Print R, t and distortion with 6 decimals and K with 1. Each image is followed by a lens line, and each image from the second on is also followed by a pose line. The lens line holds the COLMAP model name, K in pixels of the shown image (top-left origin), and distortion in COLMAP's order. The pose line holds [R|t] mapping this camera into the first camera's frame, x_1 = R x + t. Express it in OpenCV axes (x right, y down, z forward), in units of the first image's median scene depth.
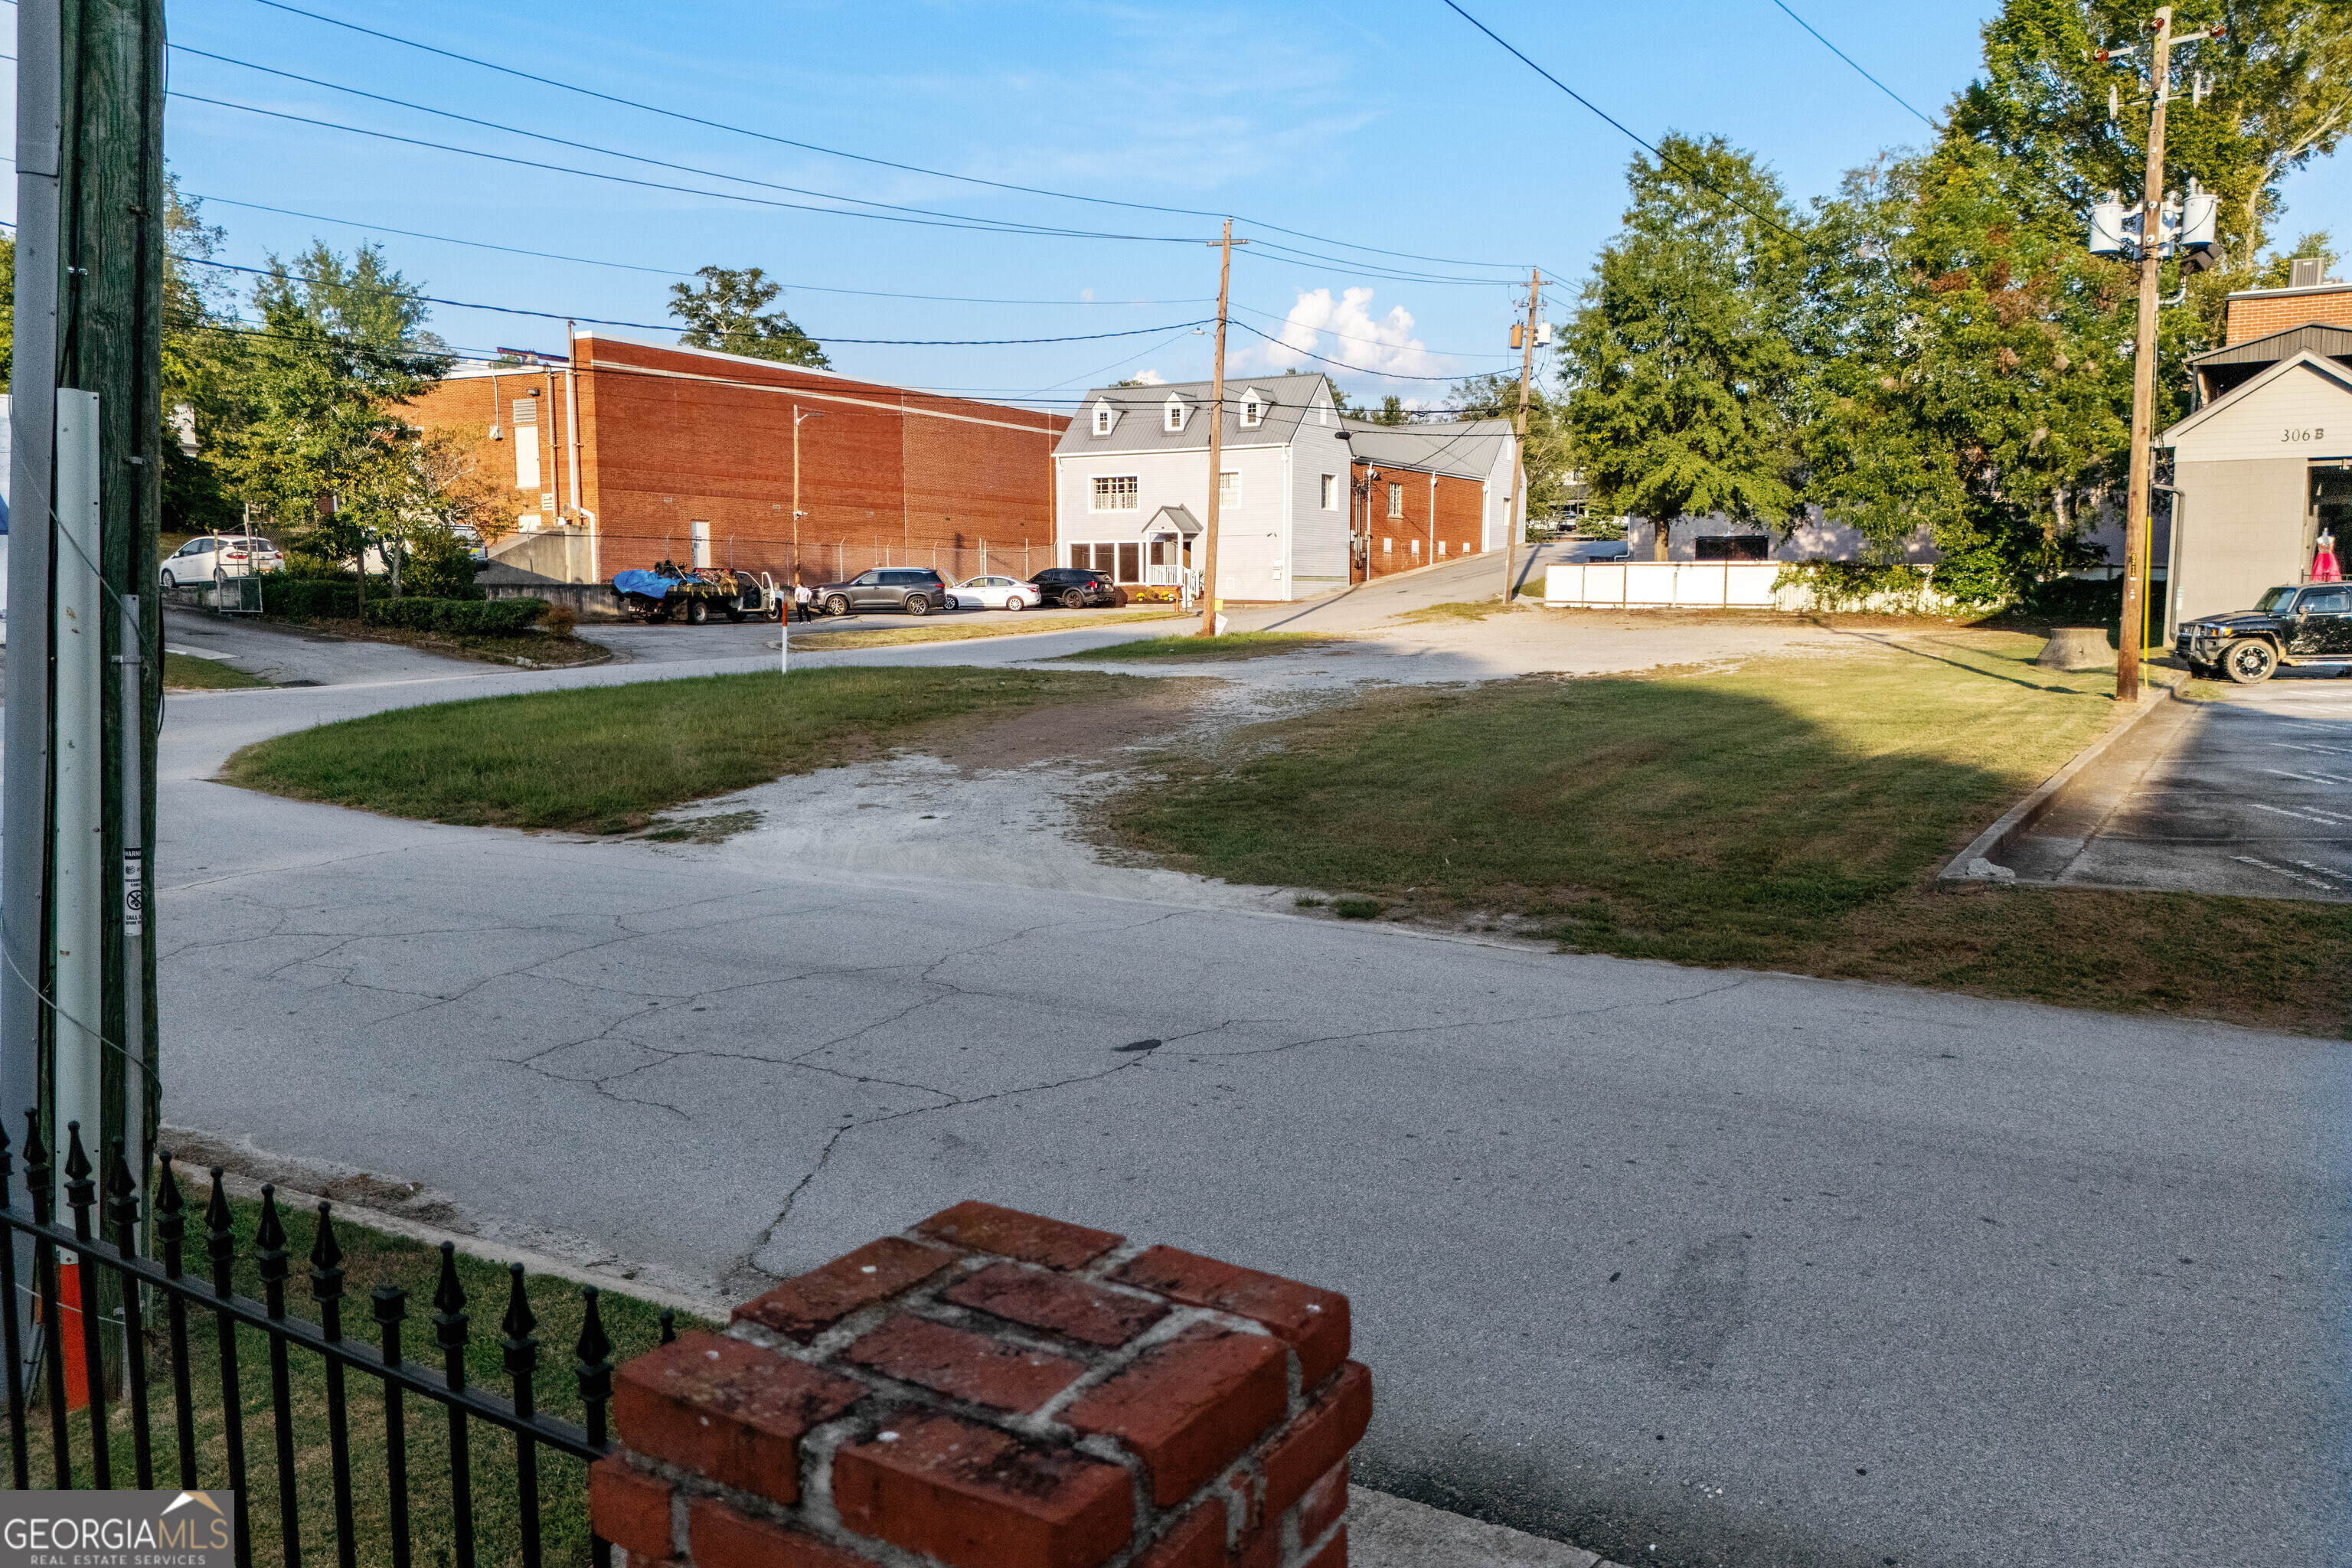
lens RADIAL K [[1682.4, 0, 1183.8], [0, 1682.4, 750.0], [0, 0, 1]] dist [-0.005559, -0.001002]
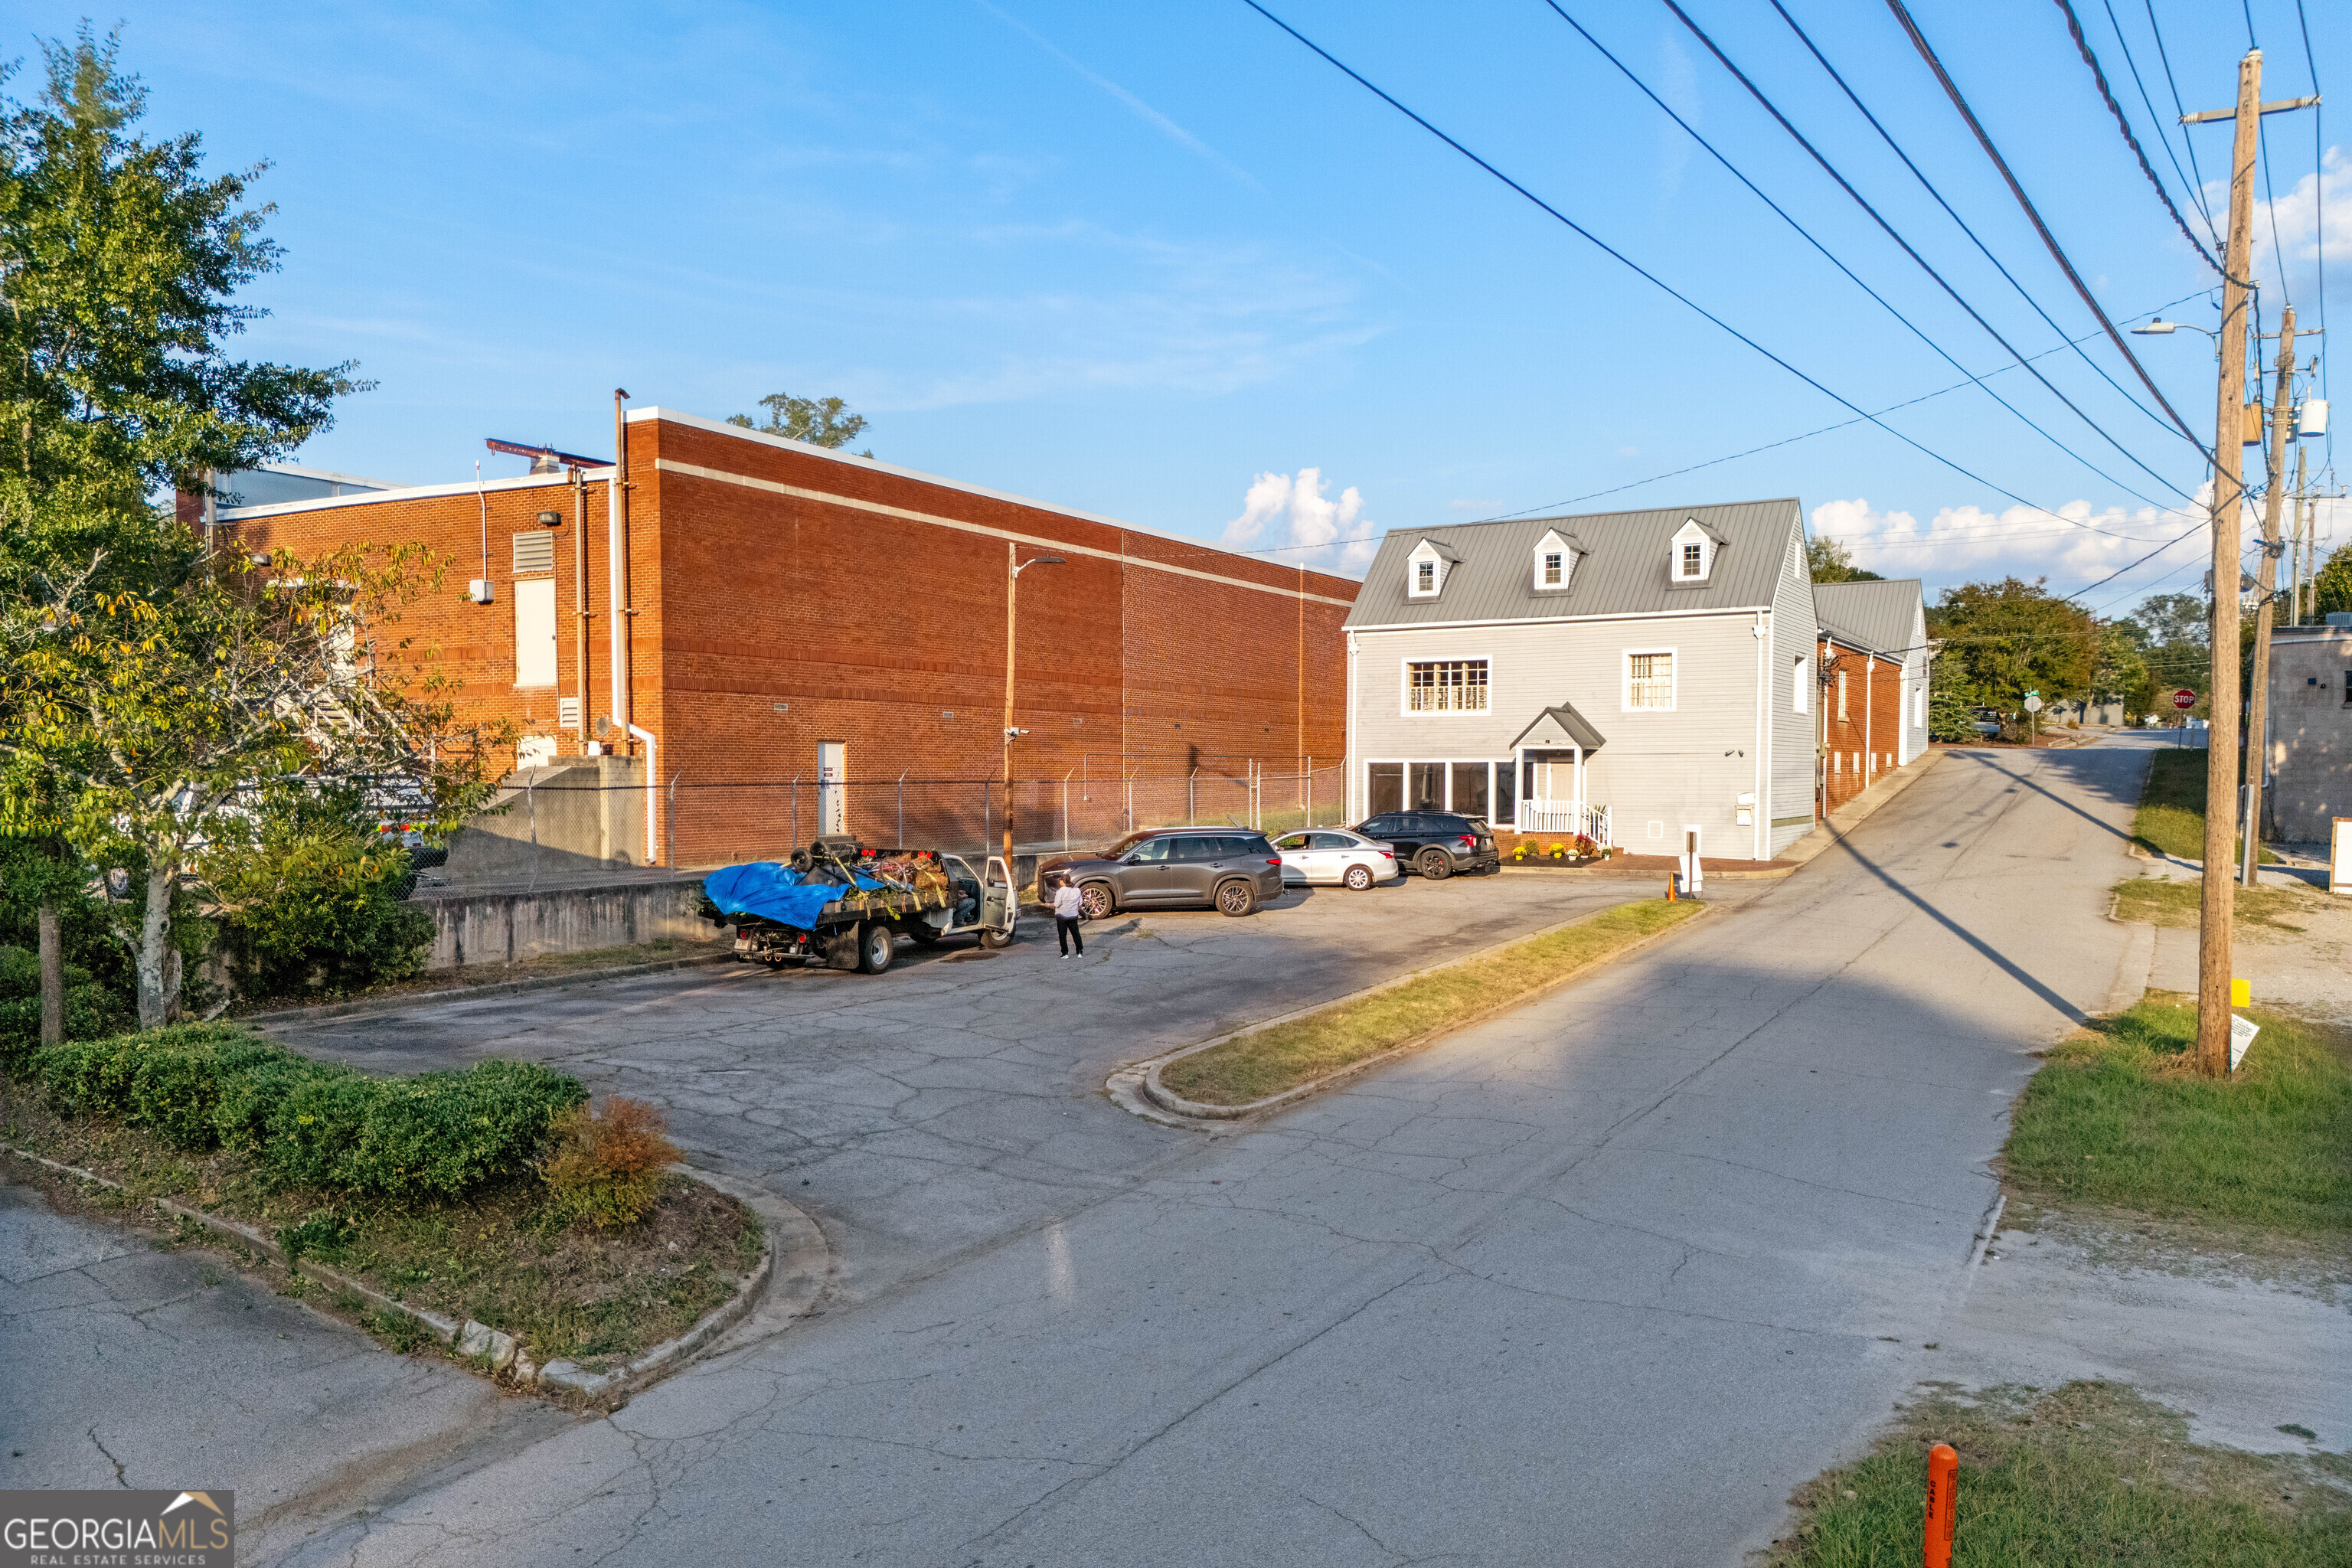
lens RADIAL K [[1715.3, 0, 1176.0], [0, 1715.3, 784.0], [0, 0, 1]] dist [0.057485, -0.058360]
pose [[0.999847, -0.003977, -0.017013, -0.156803], [0.002529, 0.996434, -0.084337, -0.070576], [0.017288, 0.084281, 0.996292, 0.406429]]
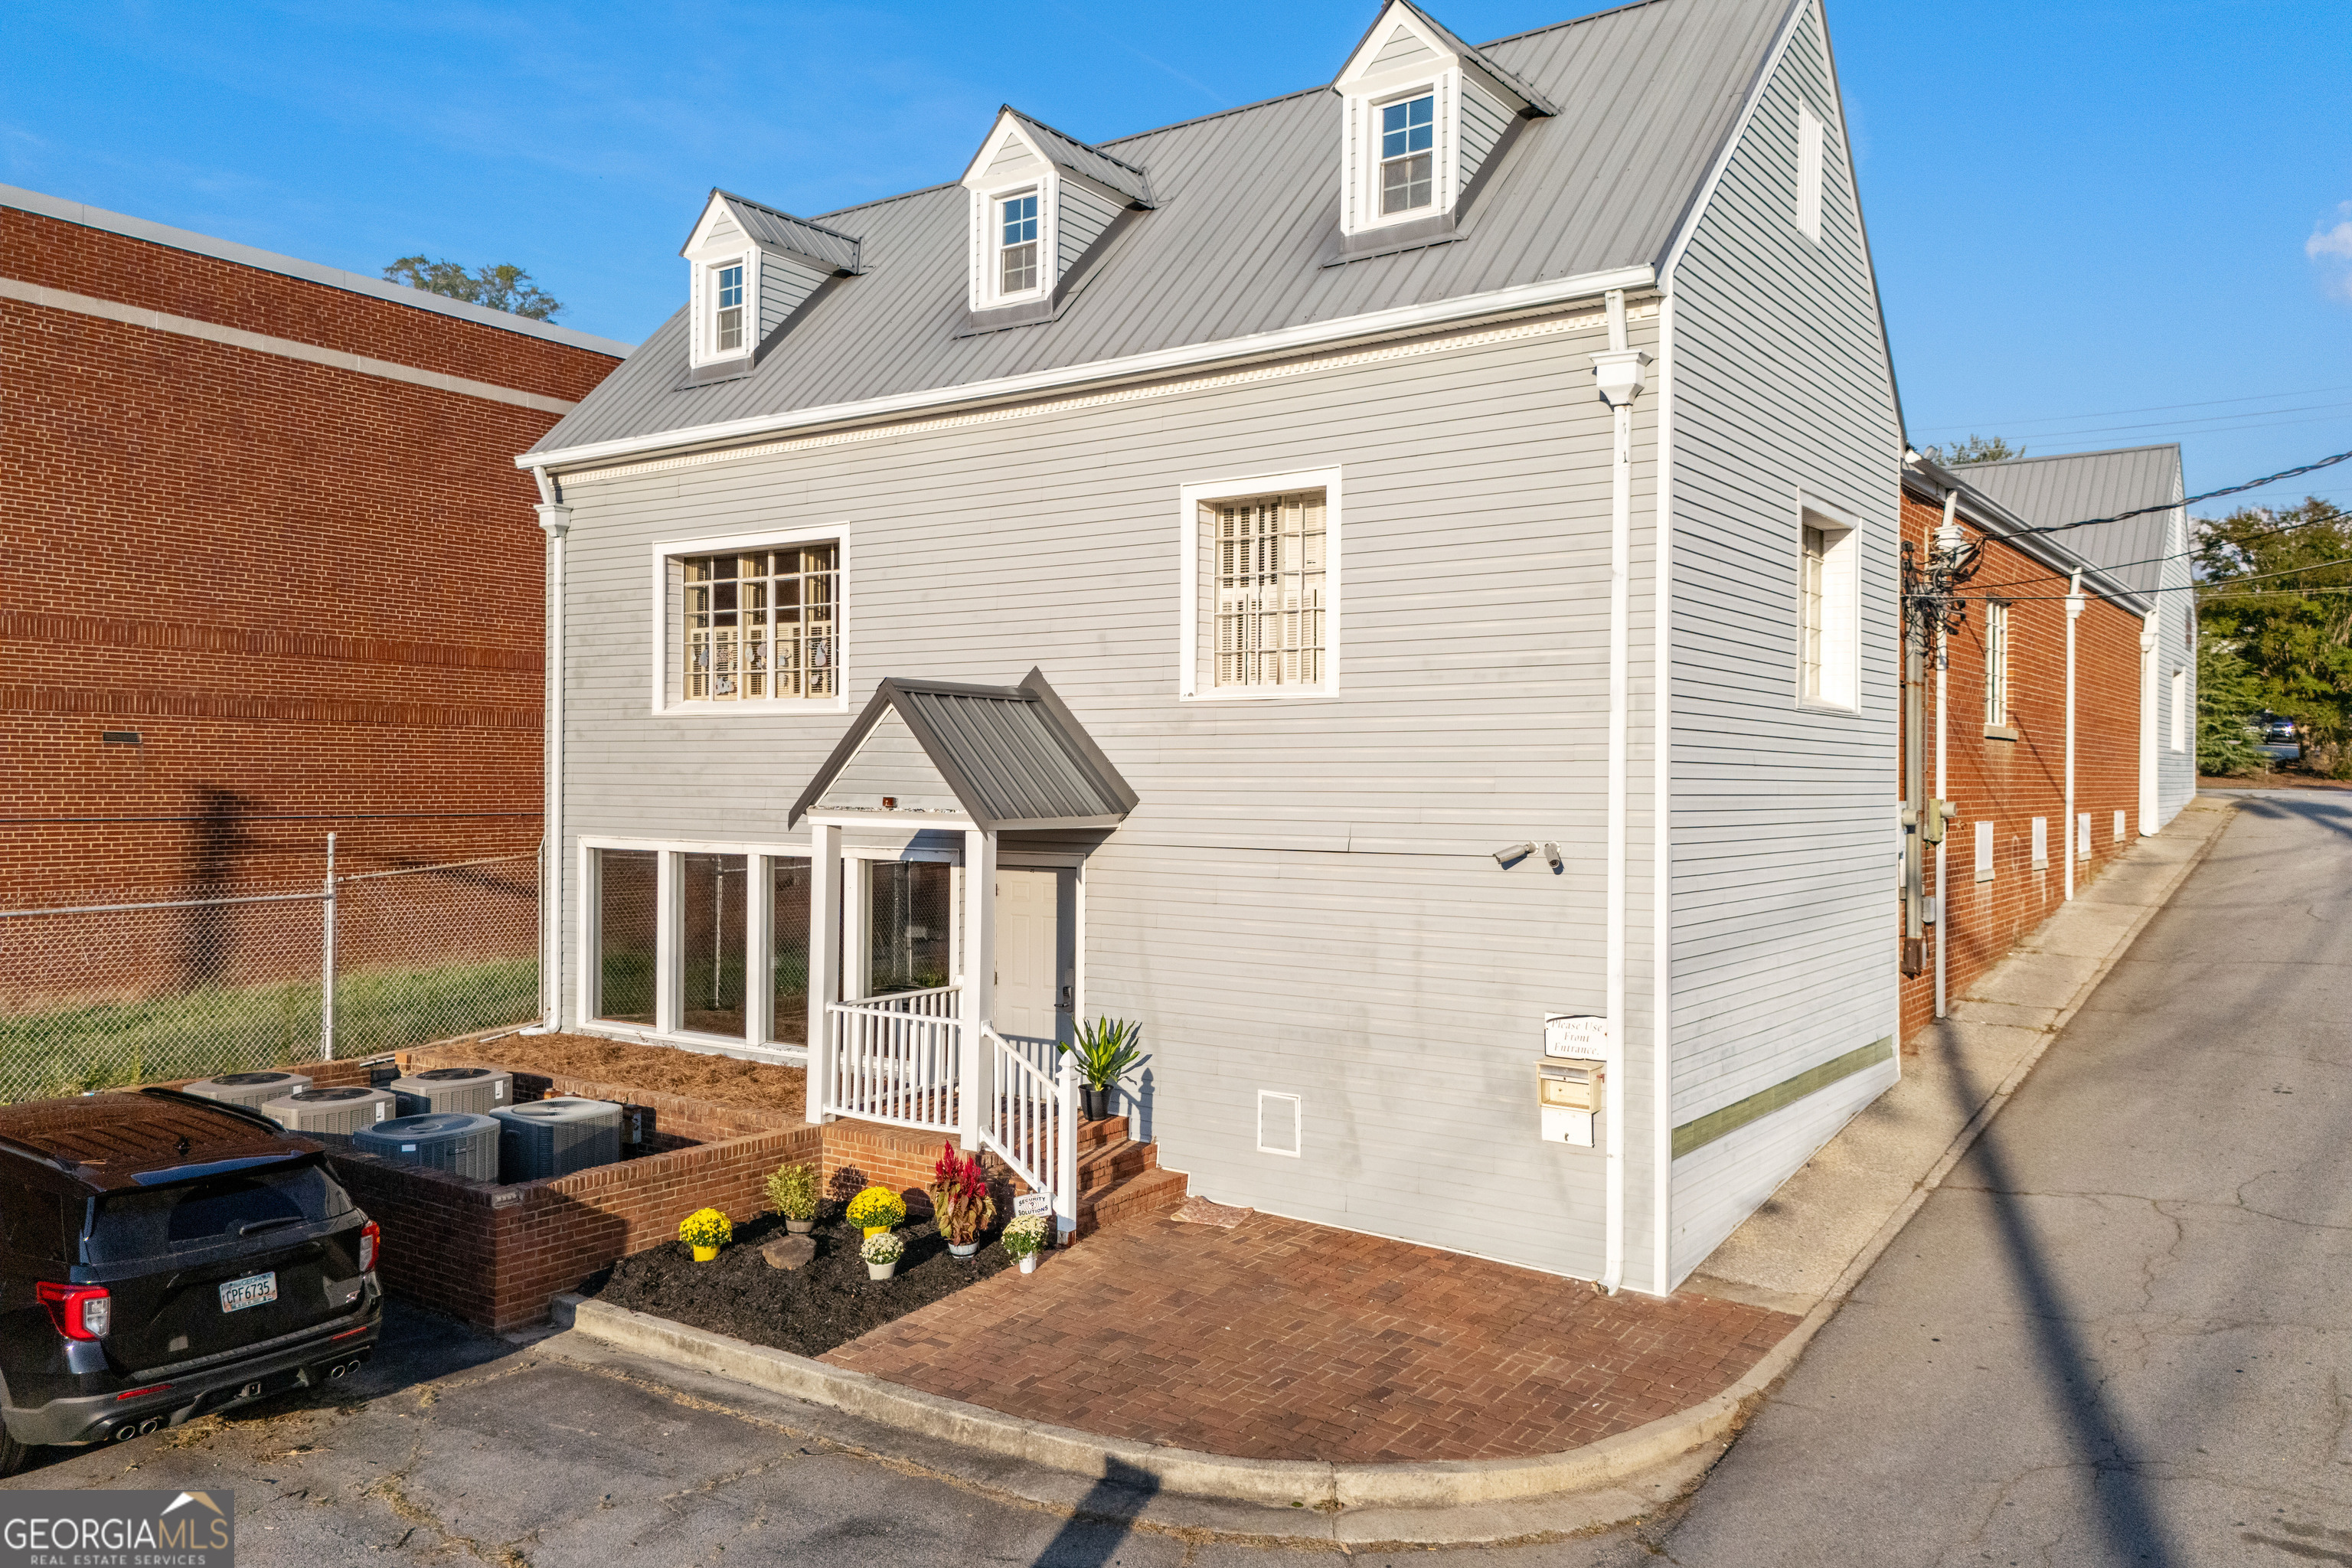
lens RADIAL K [[1783.9, 0, 1171.6], [0, 1783.9, 727.5], [0, 0, 1]] dist [0.065250, -0.001302]
pose [[0.995501, 0.001405, -0.094744, 0.039049], [-0.013020, 0.992434, -0.122089, -0.132083], [0.093855, 0.122774, 0.987987, 0.918802]]
